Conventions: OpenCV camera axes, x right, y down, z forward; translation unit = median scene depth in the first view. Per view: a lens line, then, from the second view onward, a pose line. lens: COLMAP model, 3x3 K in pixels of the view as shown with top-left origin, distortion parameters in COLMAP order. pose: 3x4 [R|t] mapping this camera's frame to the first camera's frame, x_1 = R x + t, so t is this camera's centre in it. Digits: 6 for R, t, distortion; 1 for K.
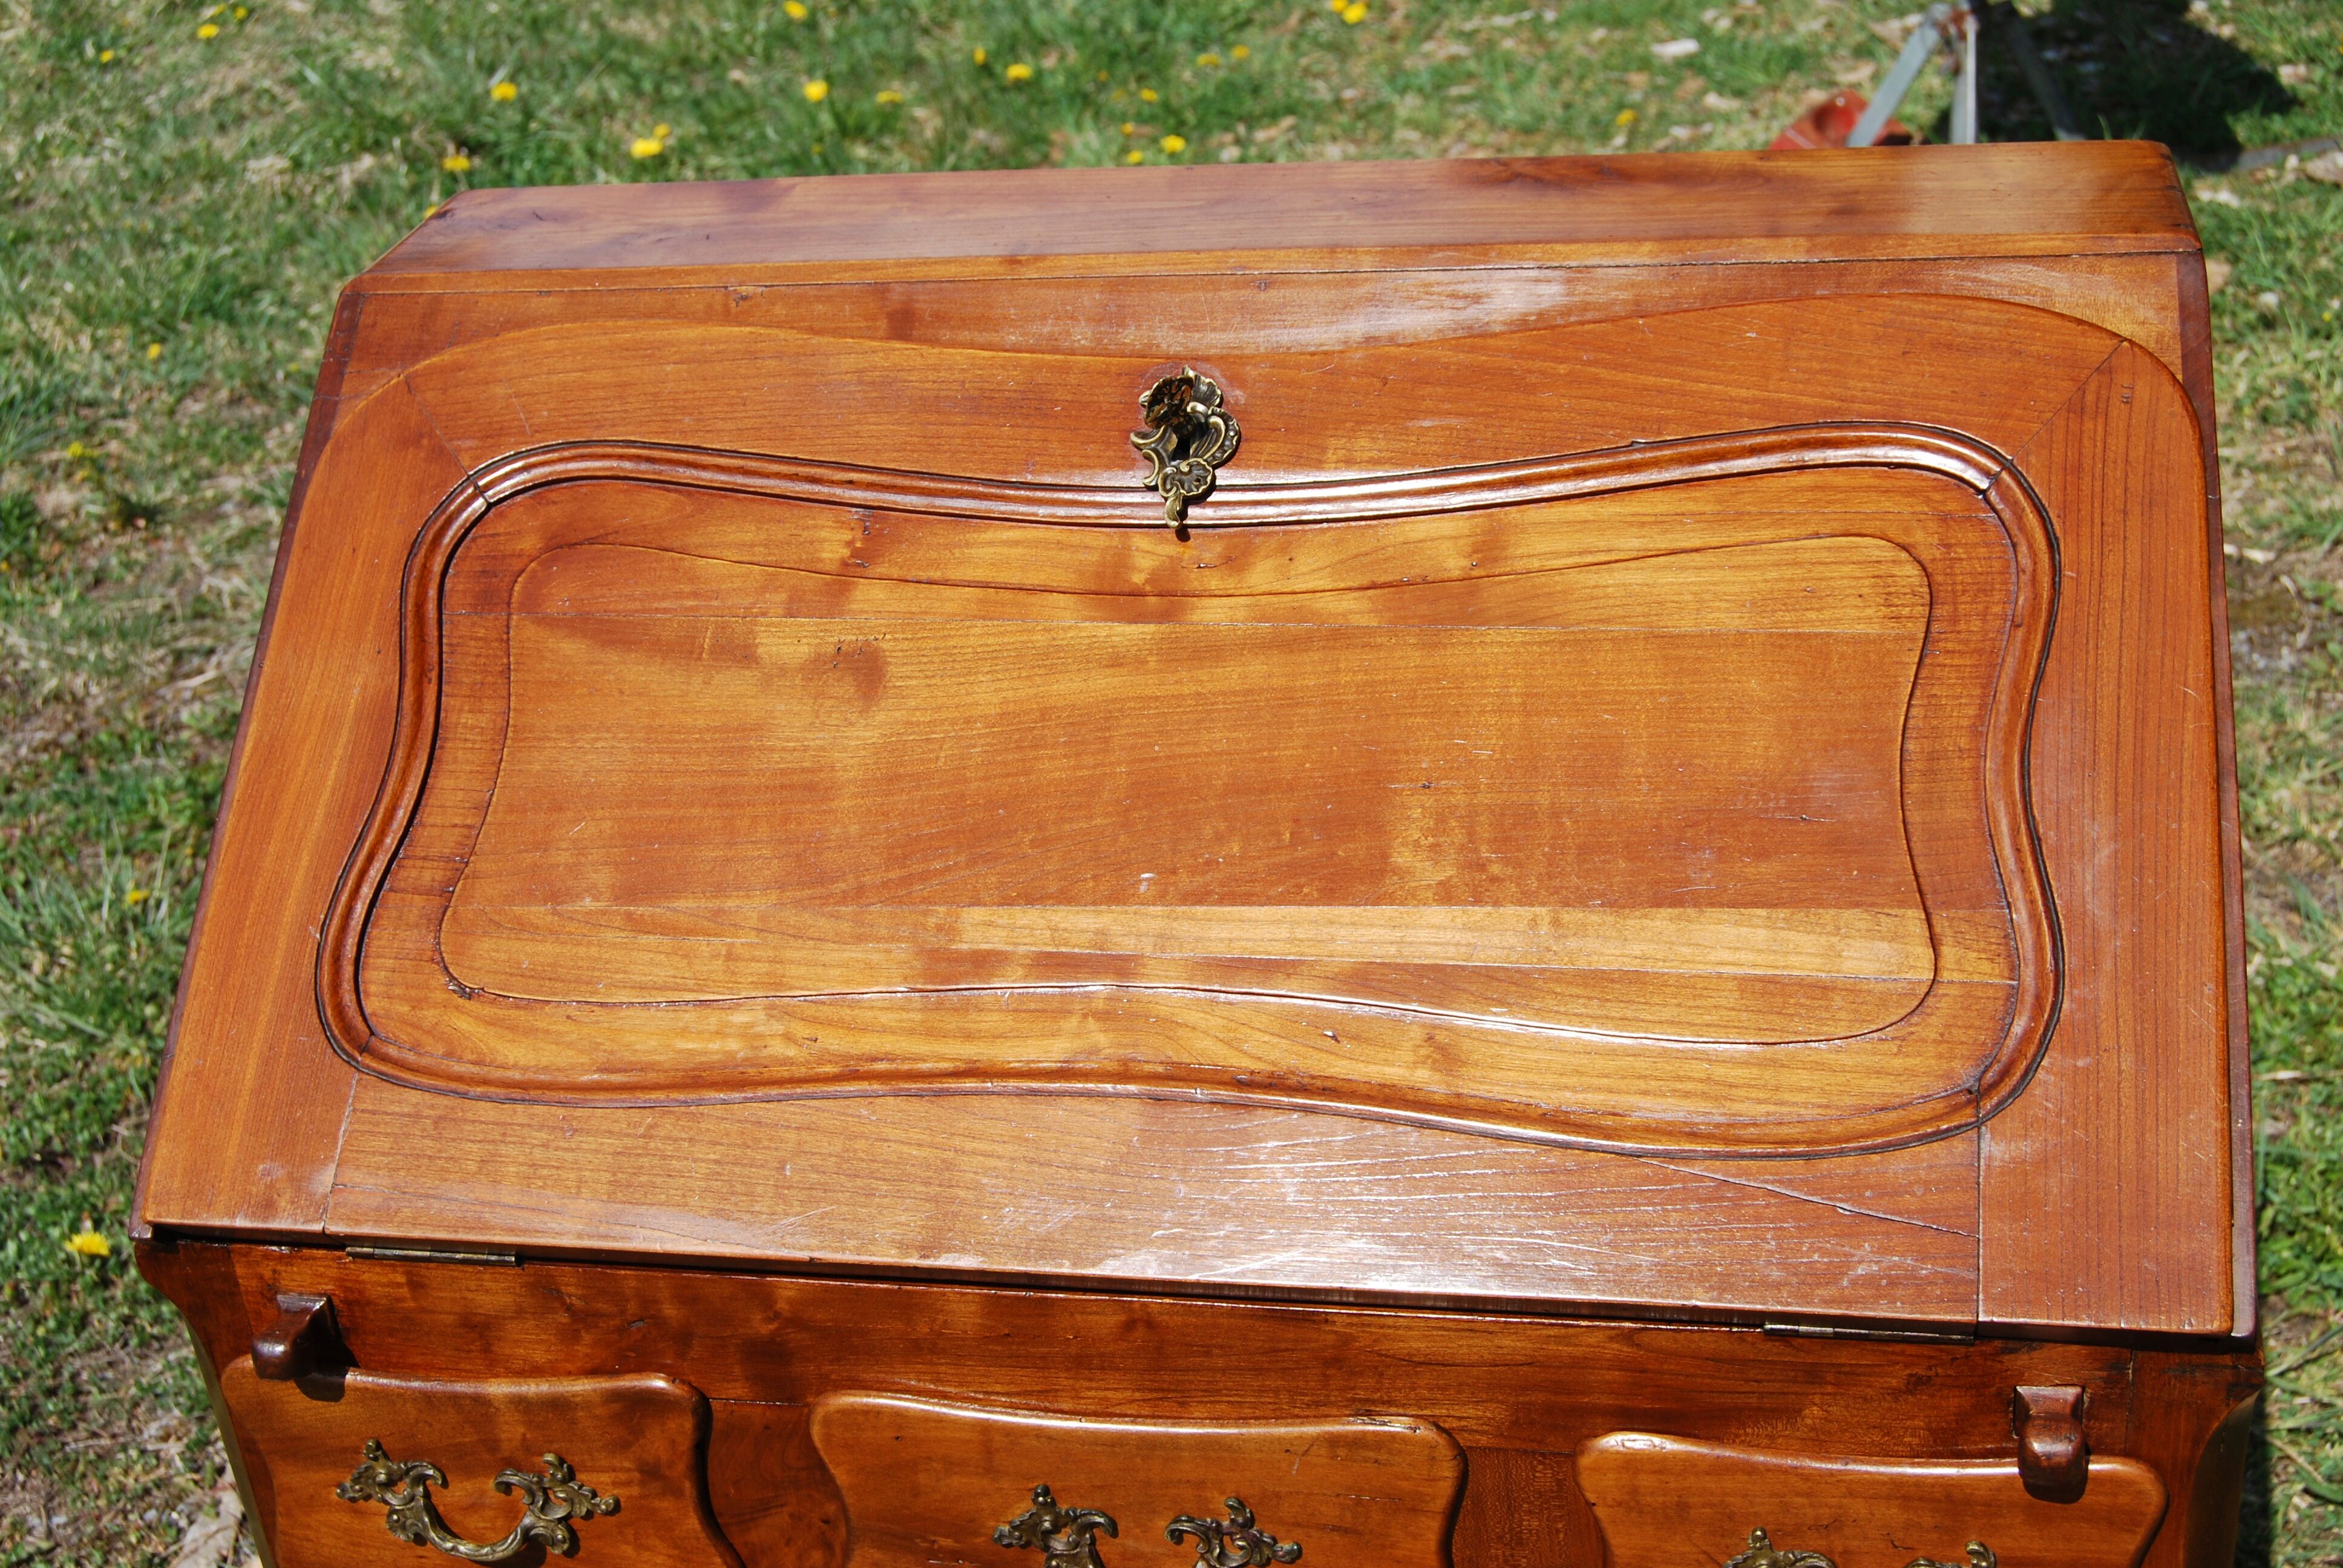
lens RADIAL K [[2982.7, 0, 1171.5], [0, 2982.7, 784.0], [0, 0, 1]] dist [-0.060012, 0.031937]
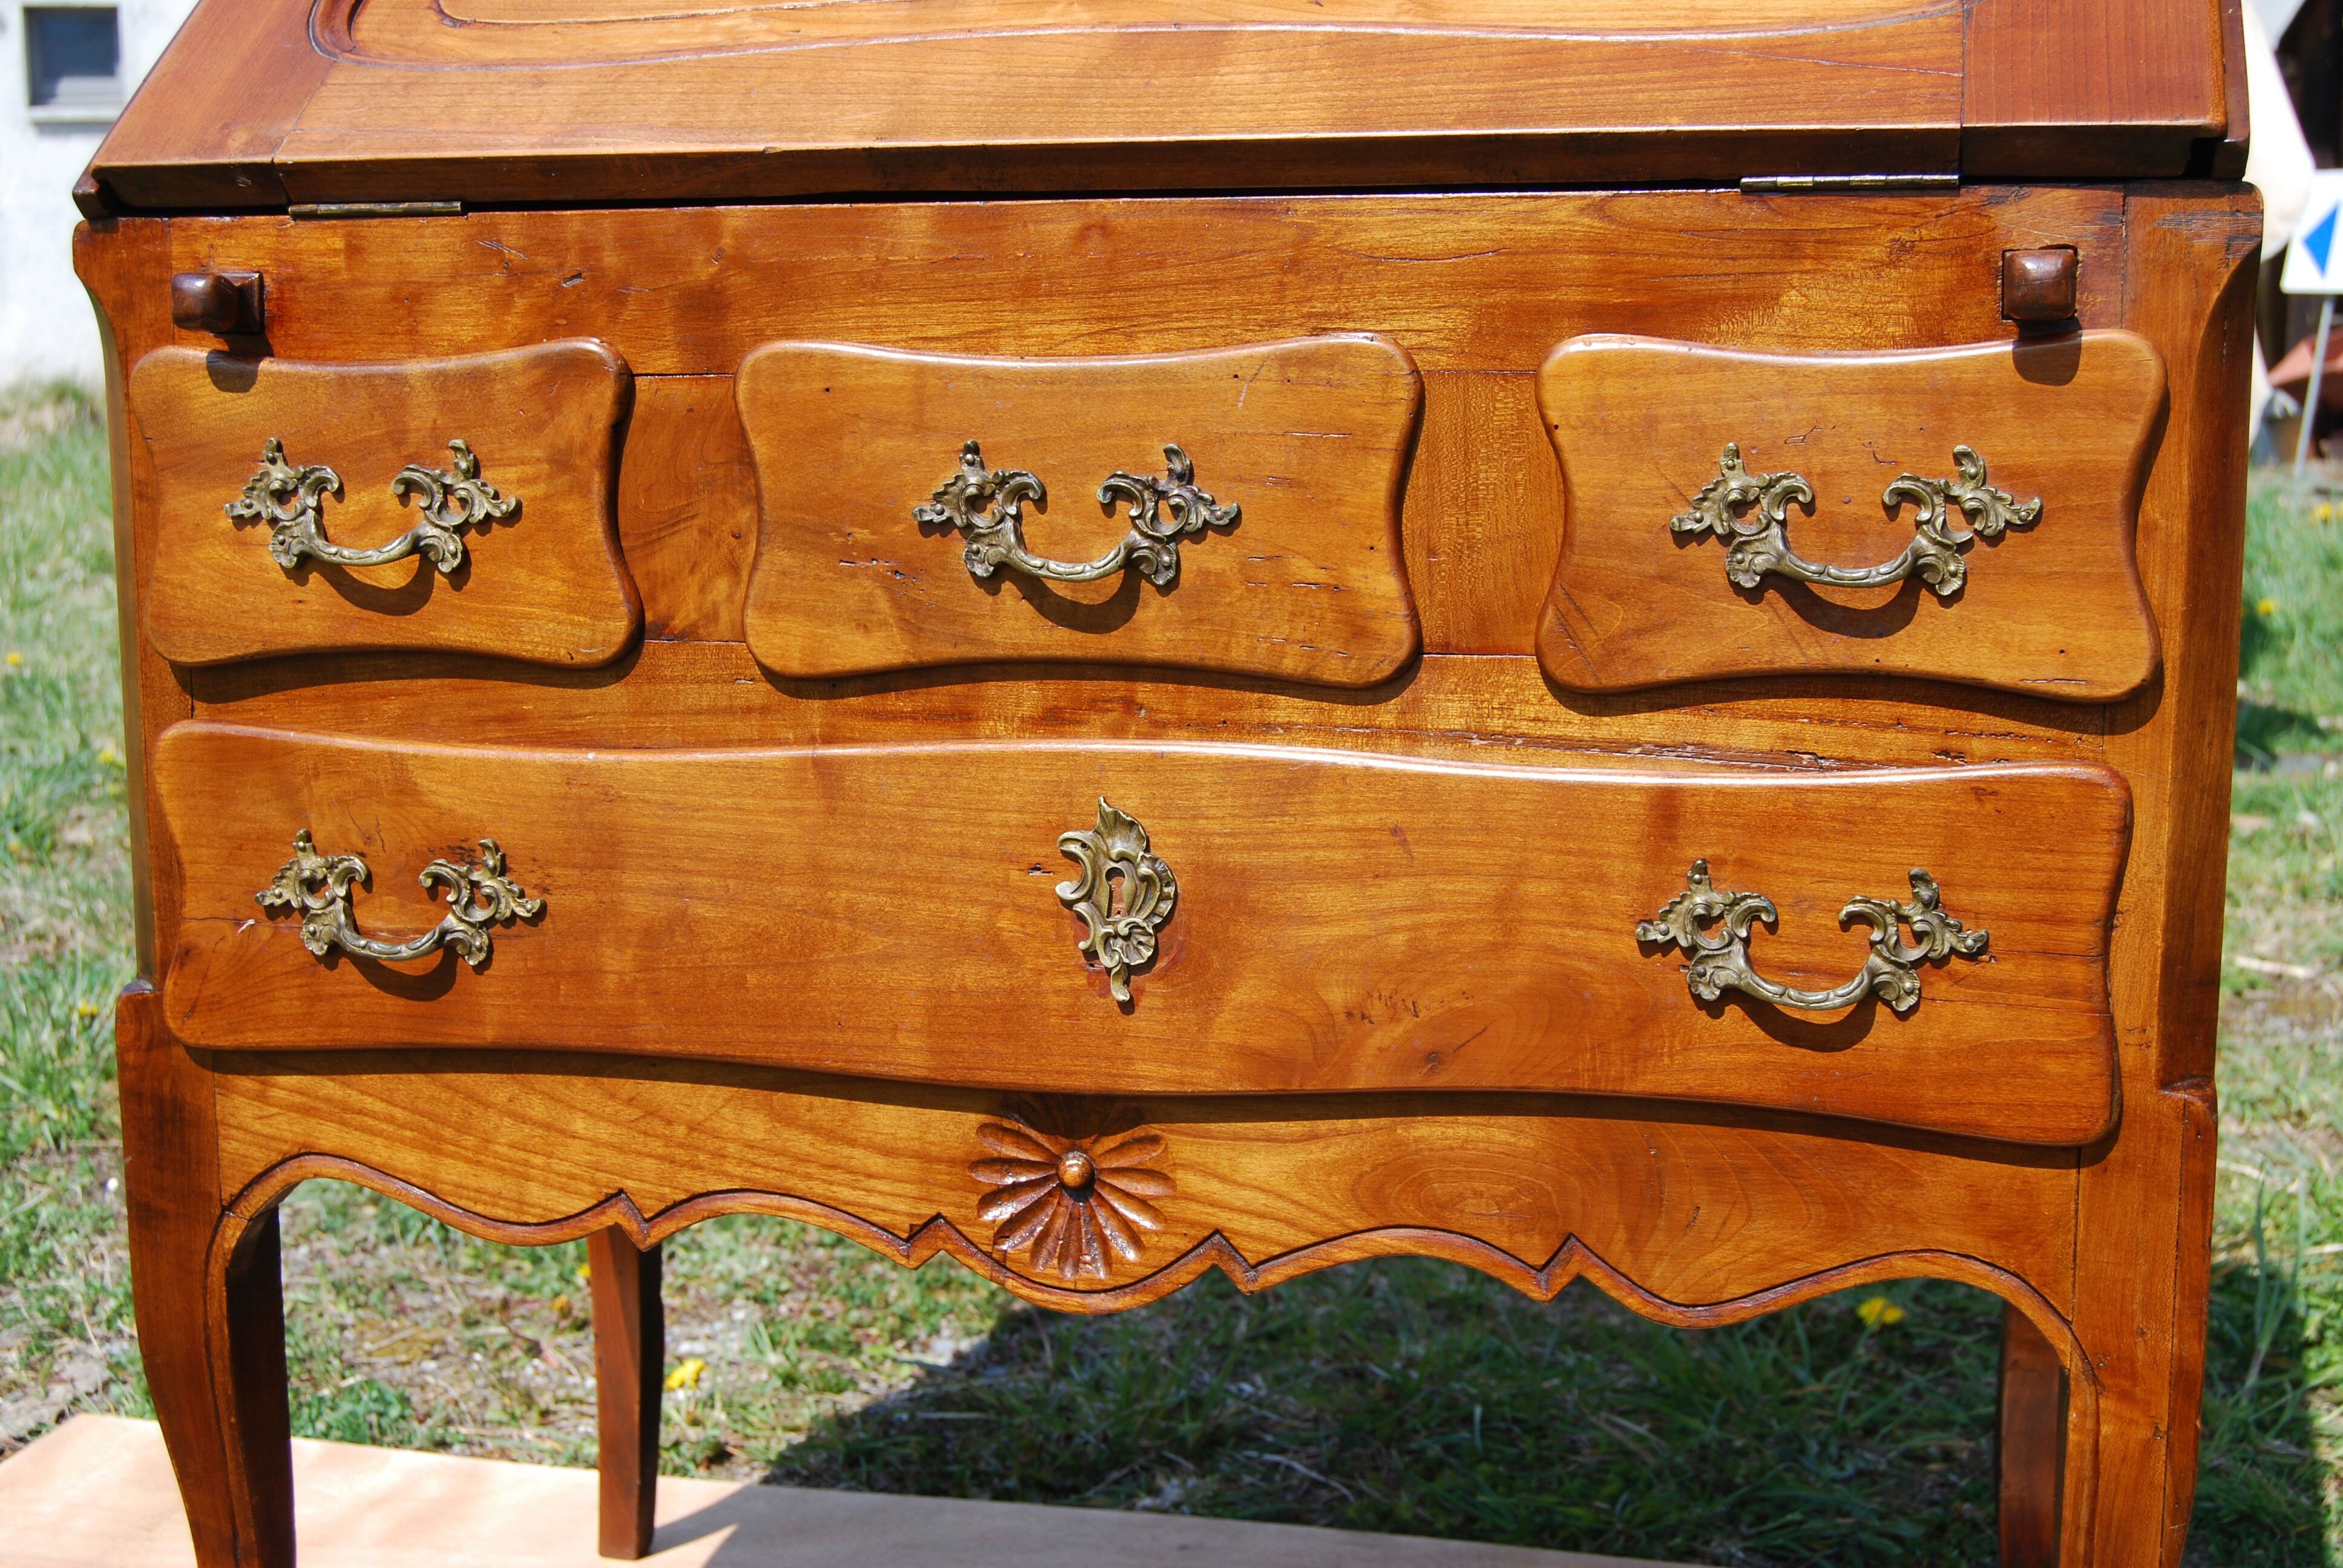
lens RADIAL K [[3027.3, 0, 1171.5], [0, 3027.3, 784.0], [0, 0, 1]] dist [-0.032728, -0.067757]
pose [[0.995578, 0.089900, -0.027247, 0.054715], [-0.093866, 0.940676, -0.326065, 0.640193], [-0.003683, 0.327181, 0.944954, 0.128153]]
